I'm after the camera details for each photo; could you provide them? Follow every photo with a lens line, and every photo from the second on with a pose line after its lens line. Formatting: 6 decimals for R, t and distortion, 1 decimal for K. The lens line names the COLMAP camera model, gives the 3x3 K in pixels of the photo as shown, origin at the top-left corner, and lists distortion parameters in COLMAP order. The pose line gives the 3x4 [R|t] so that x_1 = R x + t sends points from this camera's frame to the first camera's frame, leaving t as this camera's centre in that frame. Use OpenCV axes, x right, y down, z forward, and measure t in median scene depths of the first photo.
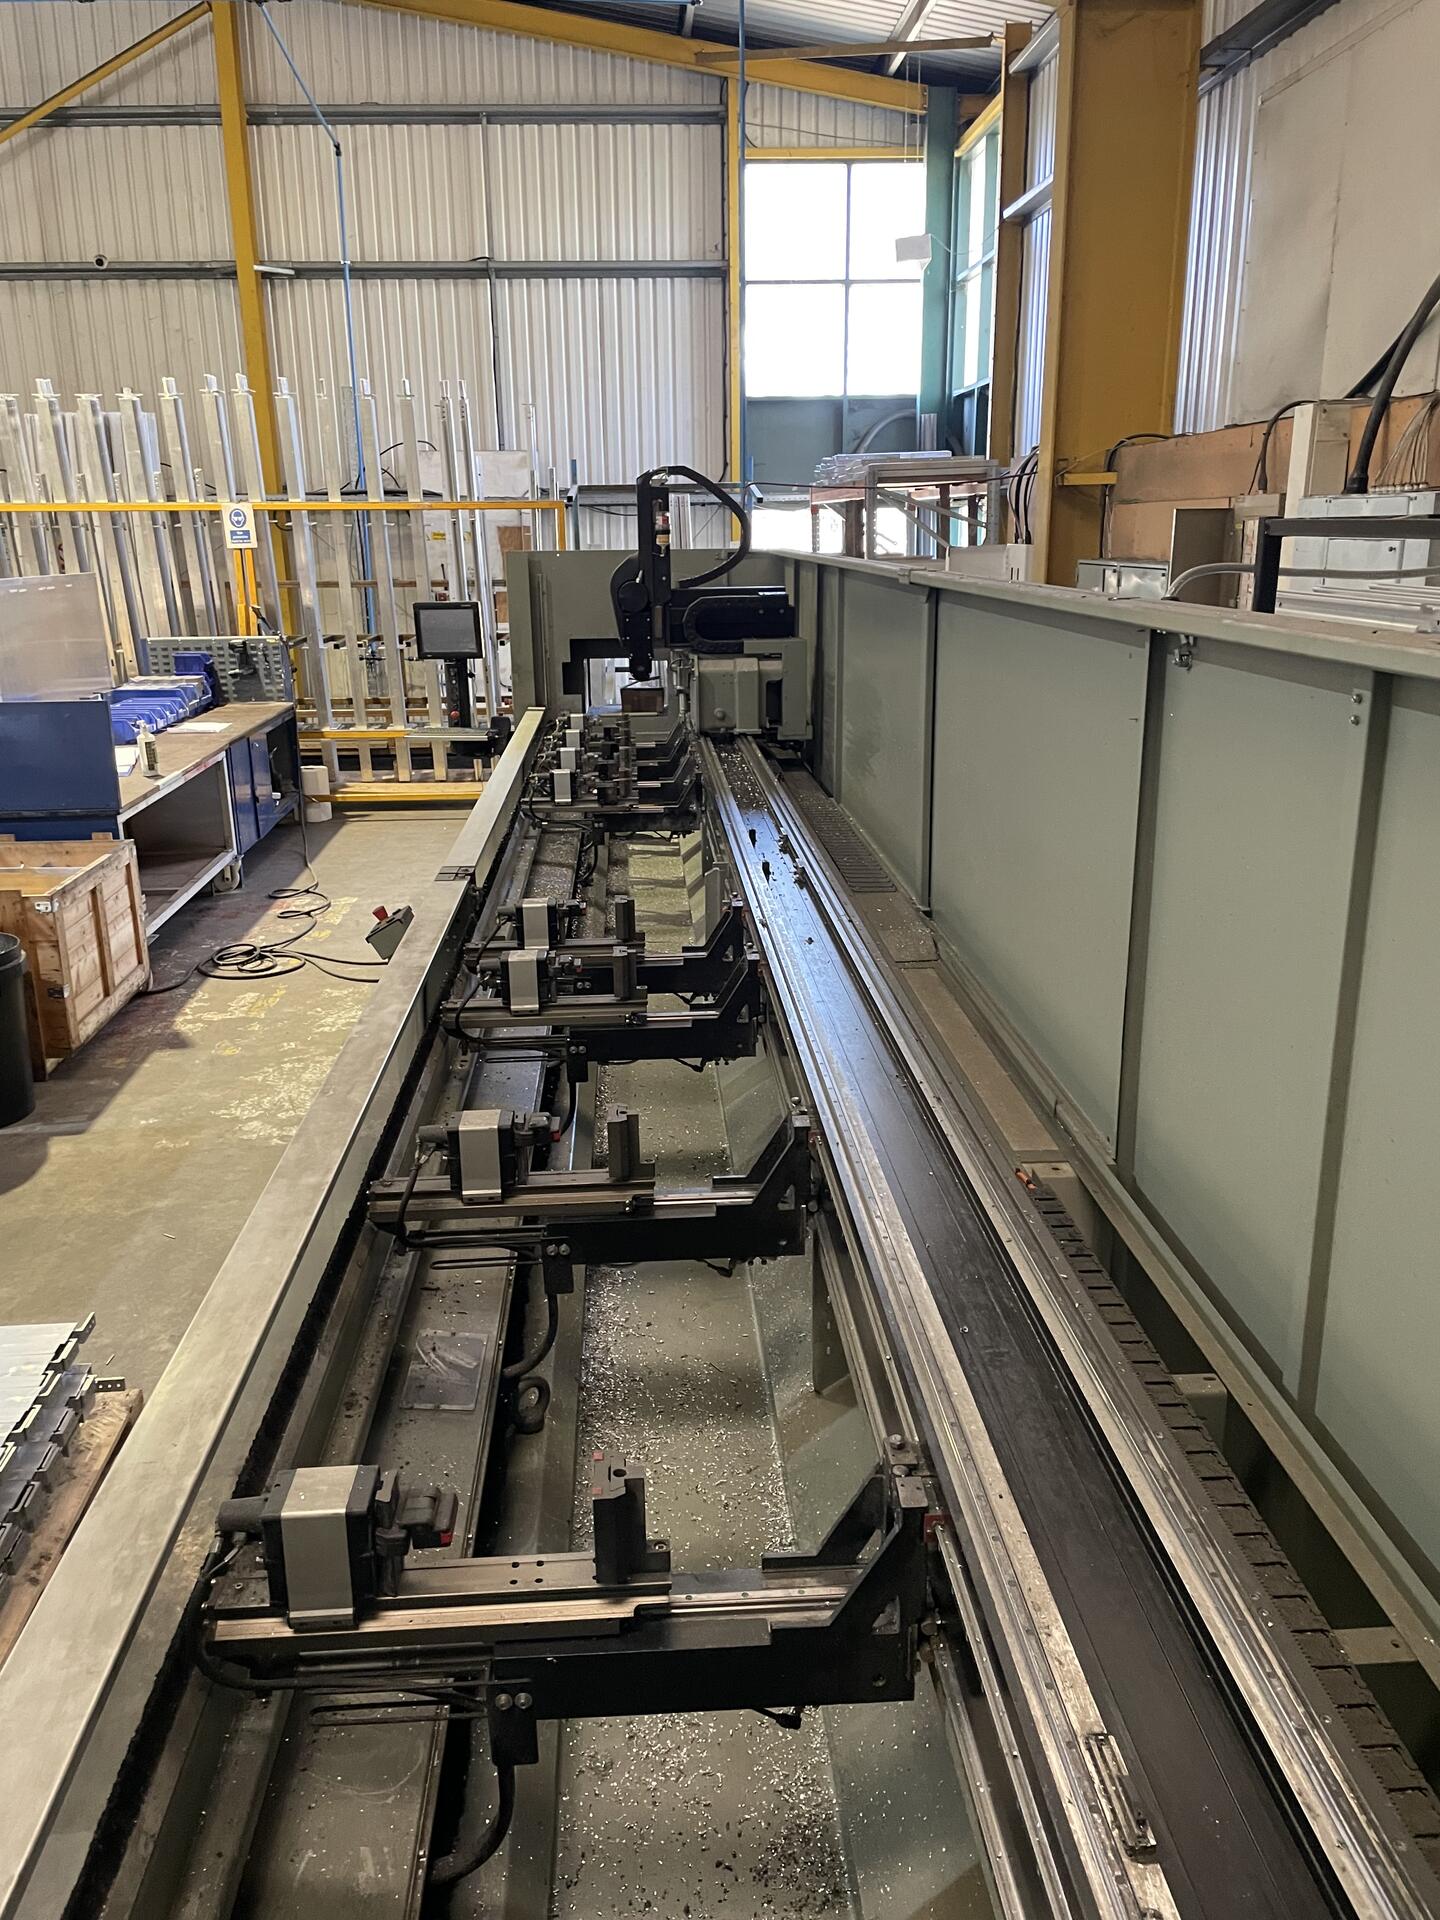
lens RADIAL K [[1452.8, 0, 720.0], [0, 1452.8, 960.0], [0, 0, 1]] dist [0.087032, -0.108678]
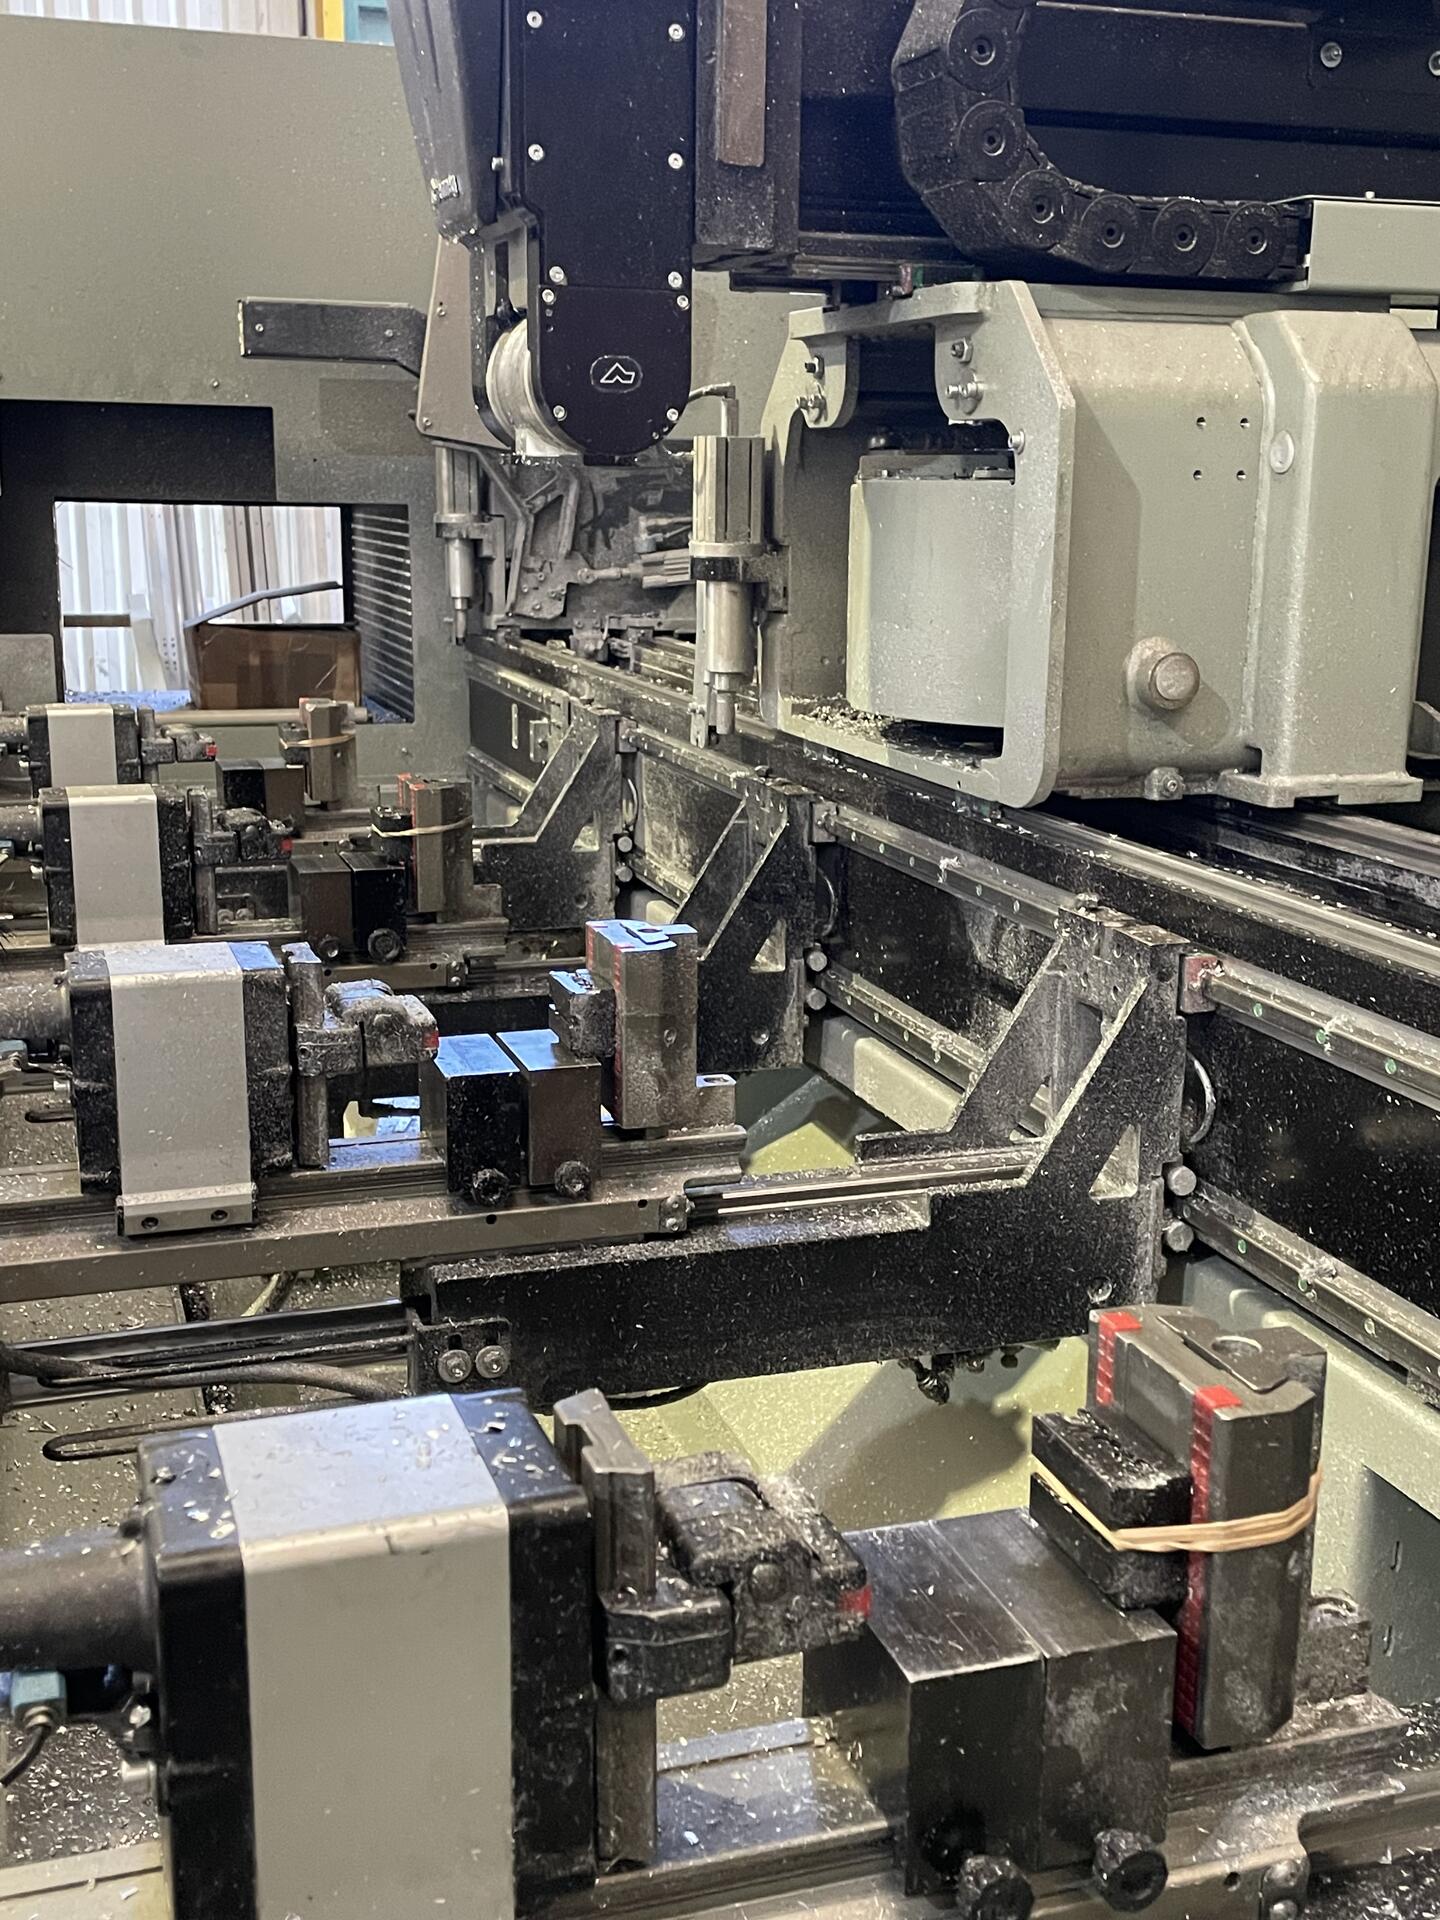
lens RADIAL K [[2145.8, 0, 724.2], [0, 2145.8, 972.6], [0, 0, 1]] dist [0.136773, -0.334926]
pose [[0.965720, -0.033156, 0.257458, -0.060163], [0.049688, 0.997081, -0.057970, -0.074625], [-0.254785, 0.068776, 0.964549, 0.466333]]
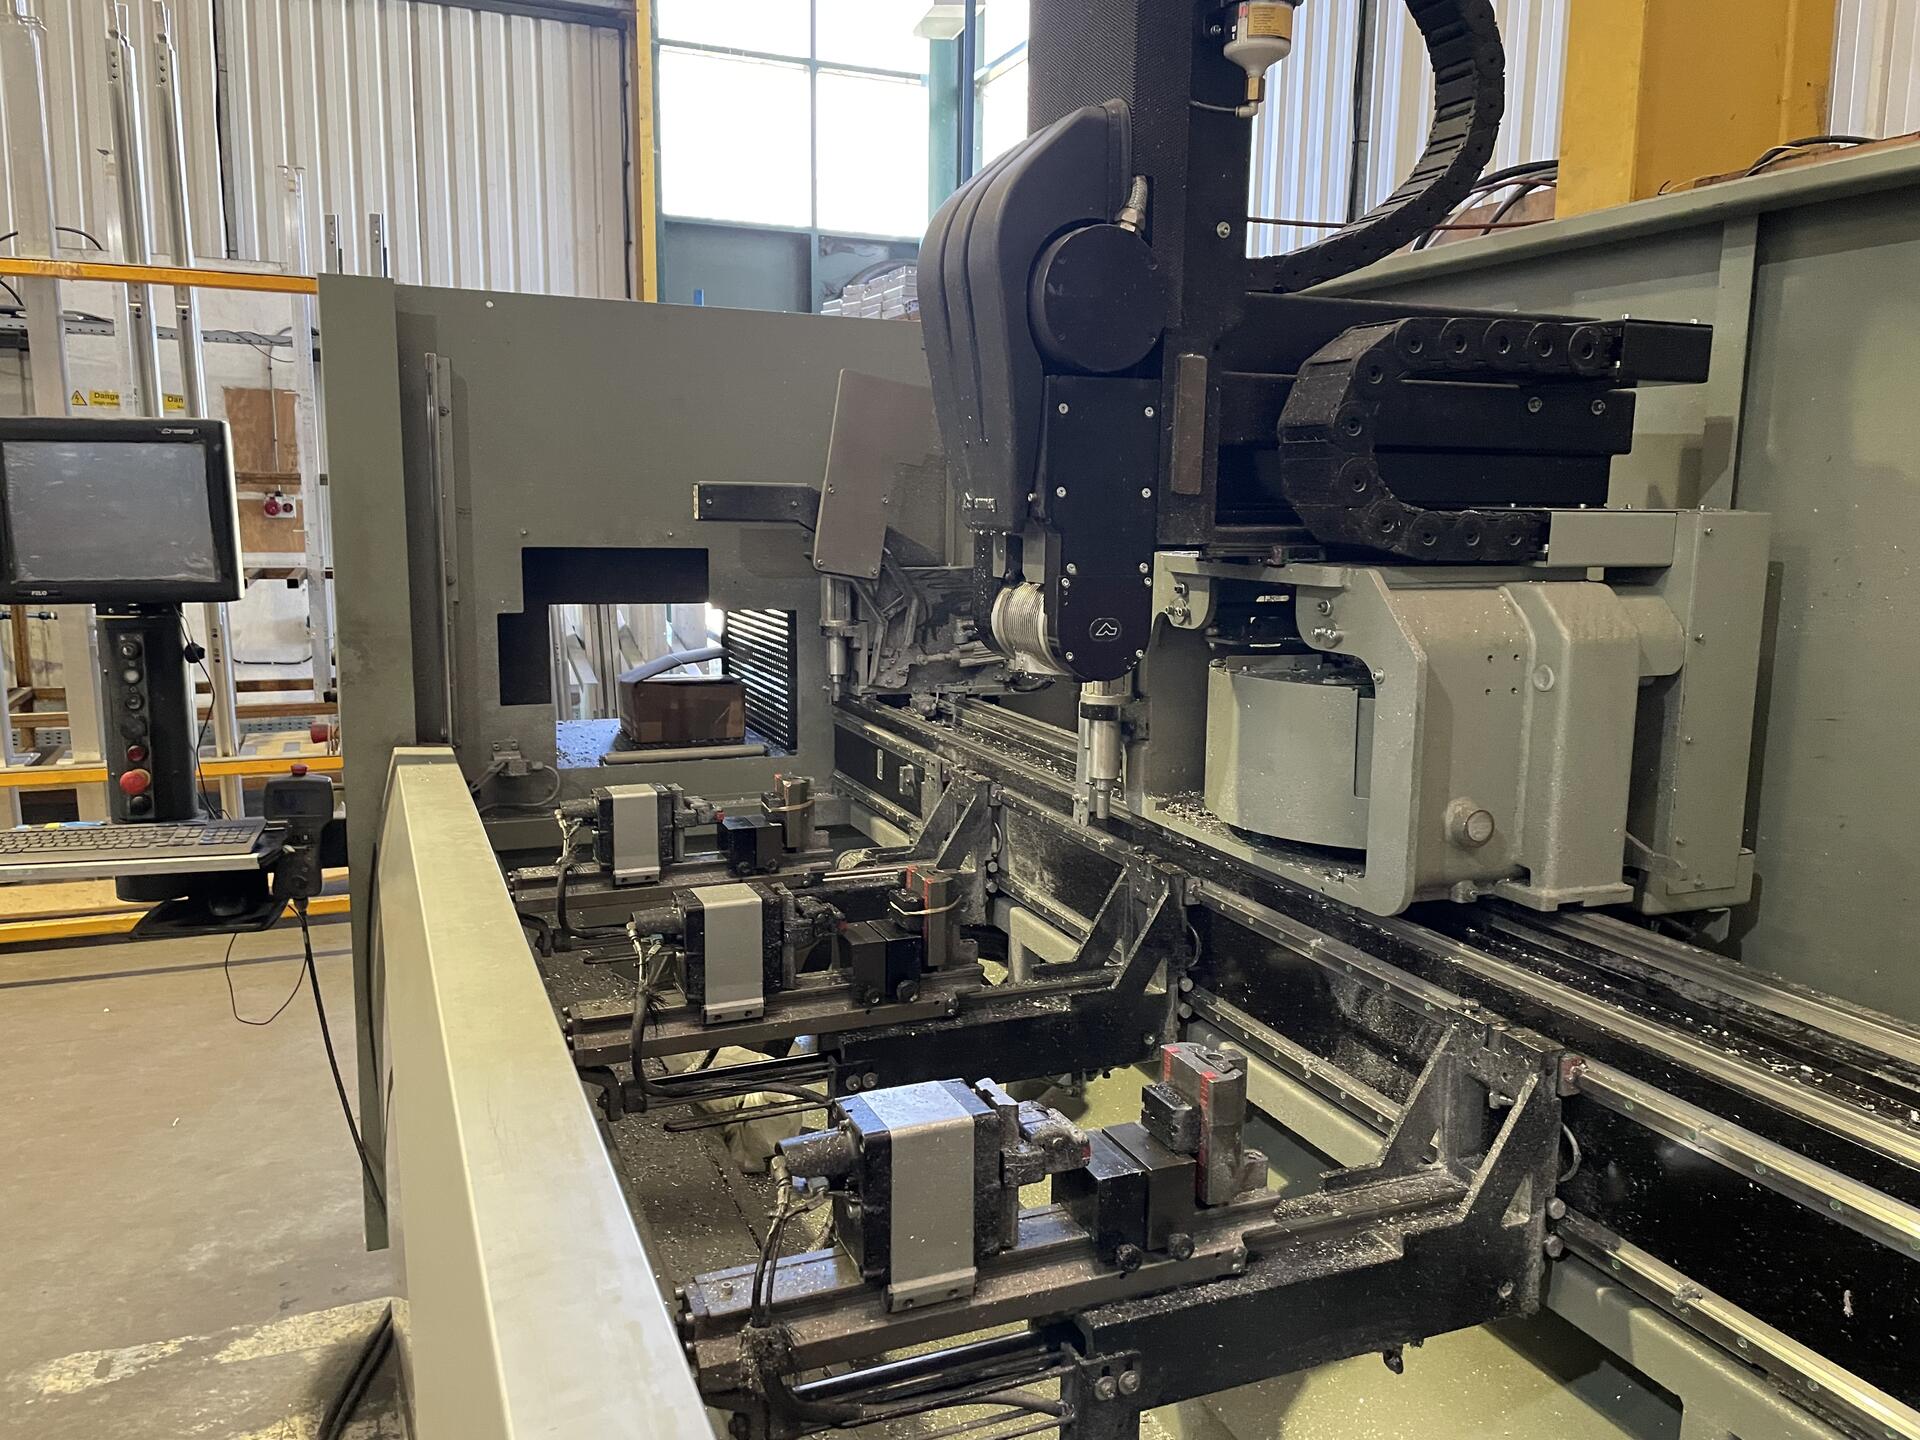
lens RADIAL K [[1452.8, 0, 966.3], [0, 1452.8, 716.7], [0, 0, 1]] dist [0.087032, -0.108678]
pose [[0.944175, -0.022931, 0.328646, -0.086199], [0.068769, 0.989317, -0.128539, -0.094481], [-0.322188, 0.143964, 0.935665, 0.474103]]
